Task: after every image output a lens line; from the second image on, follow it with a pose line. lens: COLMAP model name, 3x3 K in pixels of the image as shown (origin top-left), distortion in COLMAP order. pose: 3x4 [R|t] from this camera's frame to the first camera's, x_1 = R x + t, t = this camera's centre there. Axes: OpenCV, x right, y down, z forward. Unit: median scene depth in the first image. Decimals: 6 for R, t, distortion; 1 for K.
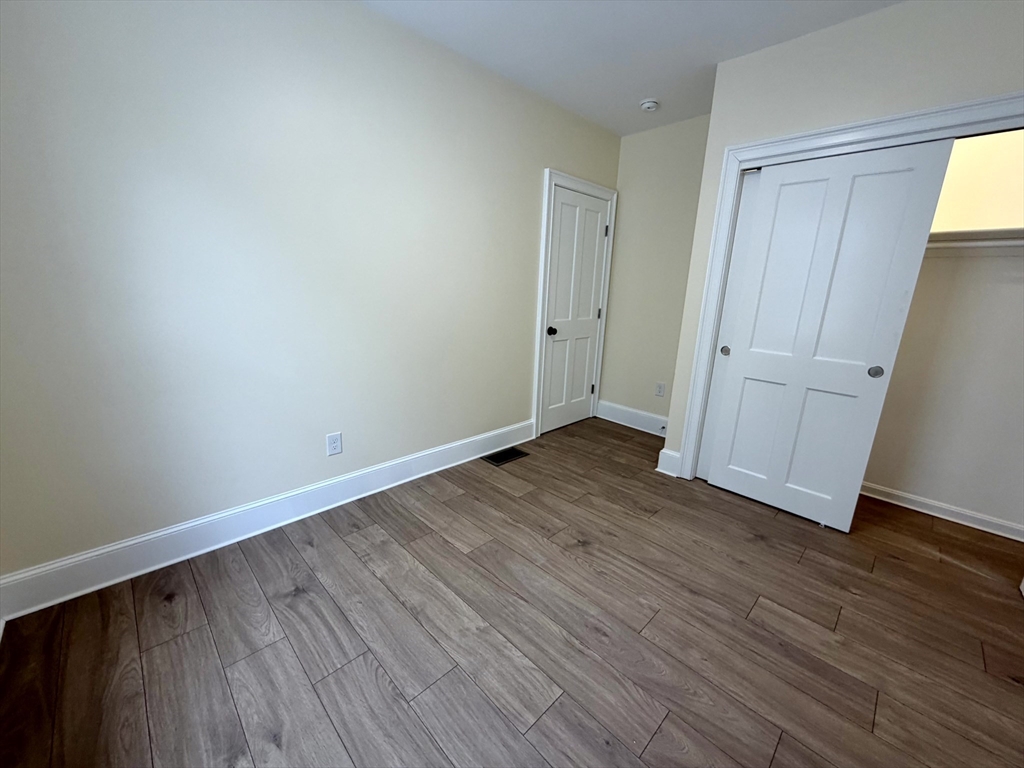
lens RADIAL K [[406.6, 0, 508.8], [0, 406.6, 384.4], [0, 0, 1]] dist [0.000666, -0.000039]
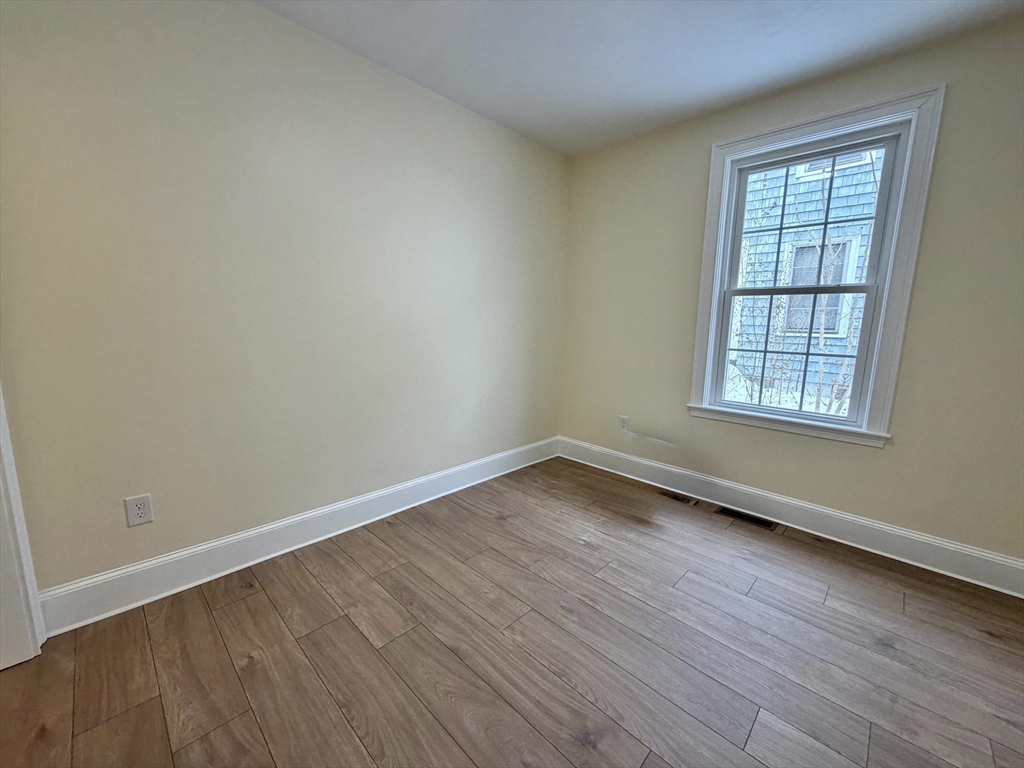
lens RADIAL K [[406.6, 0, 508.8], [0, 406.6, 384.4], [0, 0, 1]] dist [0.000666, -0.000039]
pose [[-0.998009, -0.054015, -0.032563, 0.401498], [-0.062373, 0.921858, 0.382476, -0.338489], [0.009359, 0.383745, -0.923391, 1.583823]]
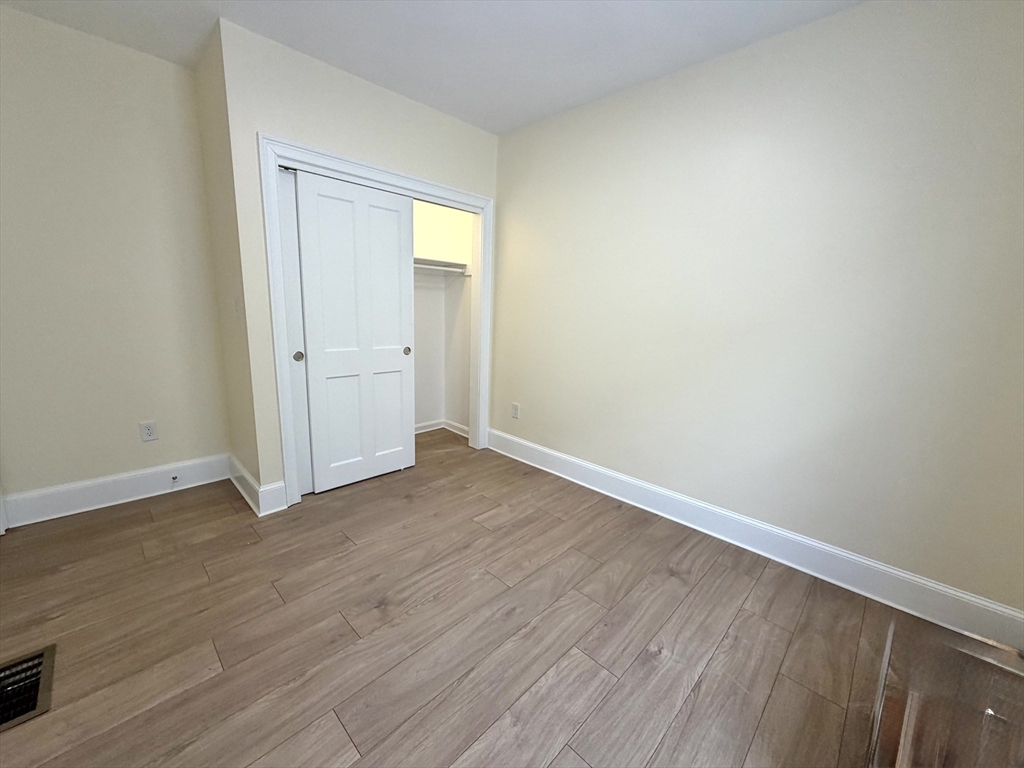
lens RADIAL K [[406.6, 0, 508.8], [0, 406.6, 384.4], [0, 0, 1]] dist [0.000666, -0.000039]
pose [[-0.019703, -0.230250, 0.972932, -0.625597], [0.201097, 0.952321, 0.229445, -0.208317], [-0.979373, 0.200174, 0.027539, 0.750269]]
